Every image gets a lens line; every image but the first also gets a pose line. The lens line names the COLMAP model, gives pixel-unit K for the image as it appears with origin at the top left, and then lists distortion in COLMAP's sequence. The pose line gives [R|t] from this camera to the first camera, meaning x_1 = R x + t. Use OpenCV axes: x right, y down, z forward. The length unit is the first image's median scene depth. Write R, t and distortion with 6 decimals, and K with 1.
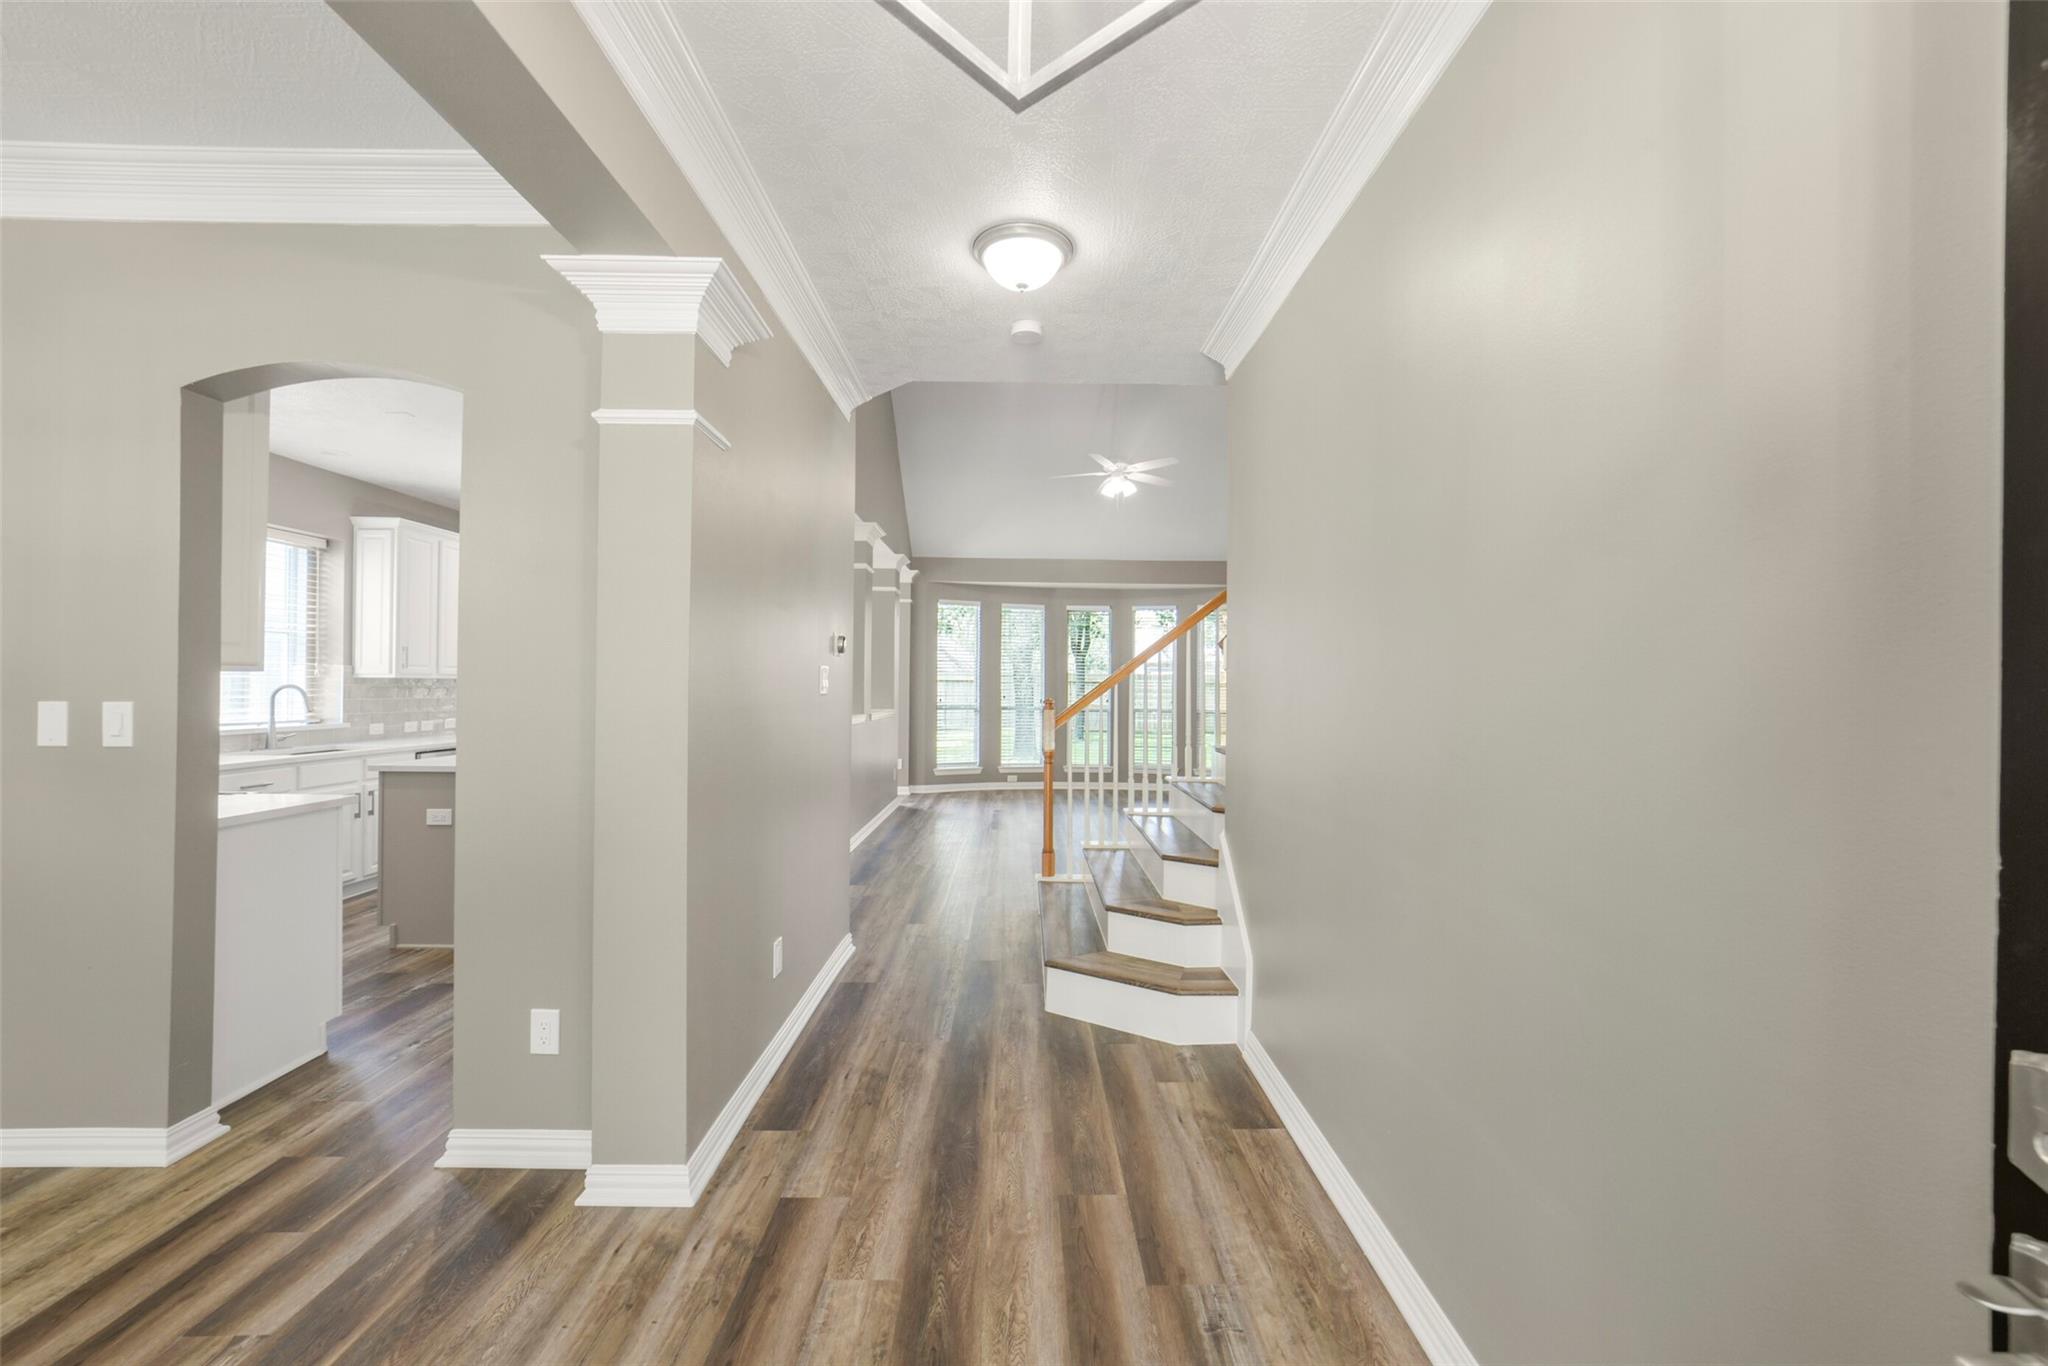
lens RADIAL K [[816.2, 0, 1045.5], [0, 816.2, 689.1], [0, 0, 1]] dist [-0.021807, 0.007106]
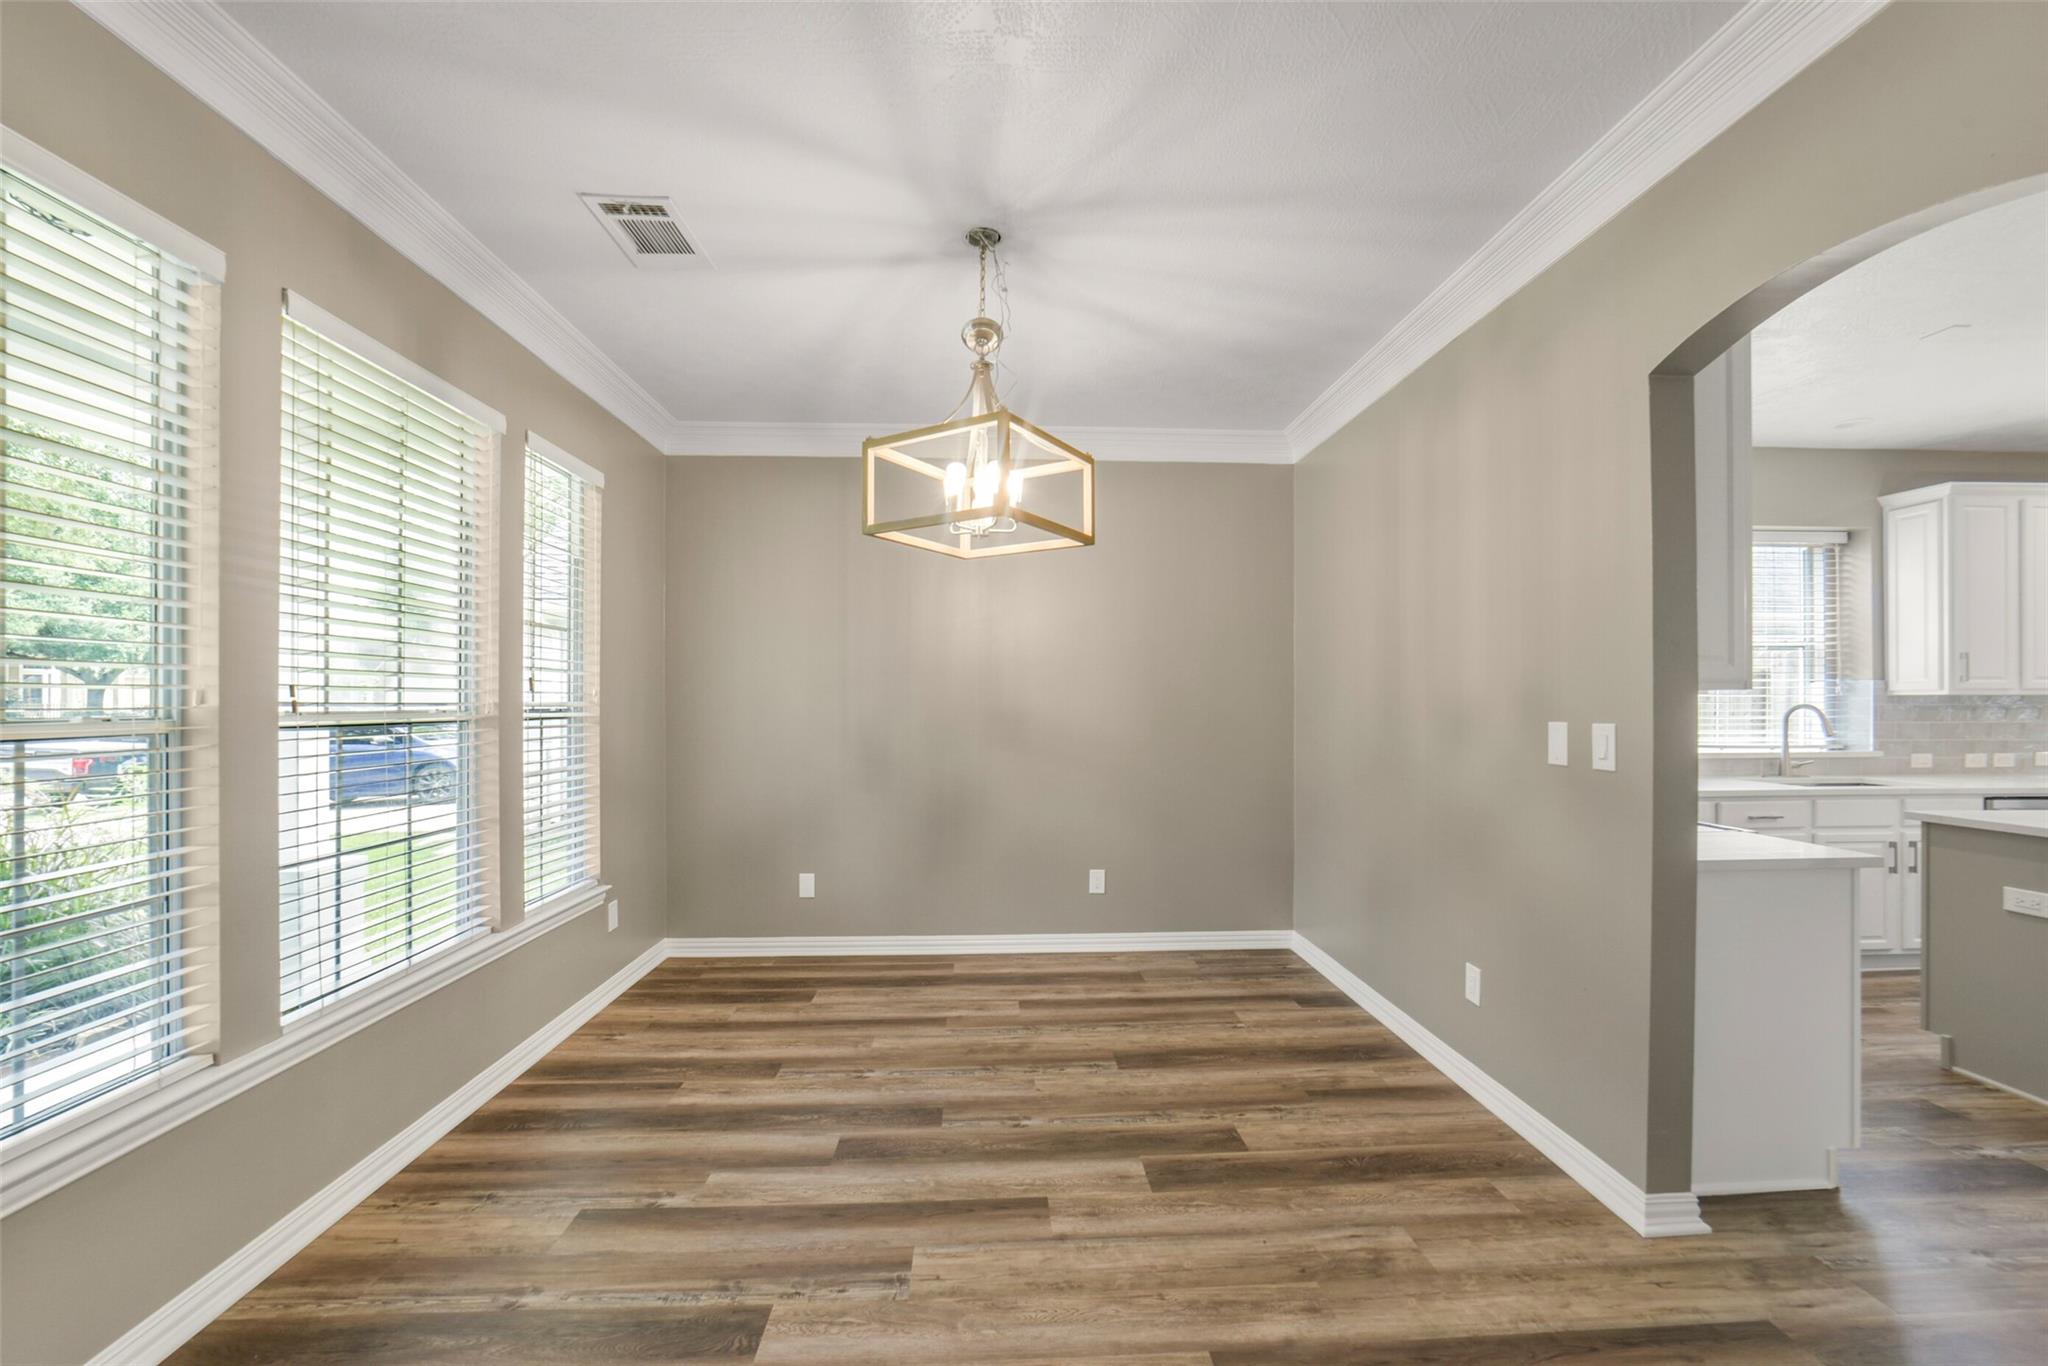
lens RADIAL K [[816.2, 0, 1018.7], [0, 816.2, 700.5], [0, 0, 1]] dist [-0.021807, 0.007106]
pose [[0.029877, -0.012819, -0.999471, -0.131212], [0.001787, 0.999917, -0.012772, -0.000931], [0.999552, -0.001404, 0.029897, 0.174759]]
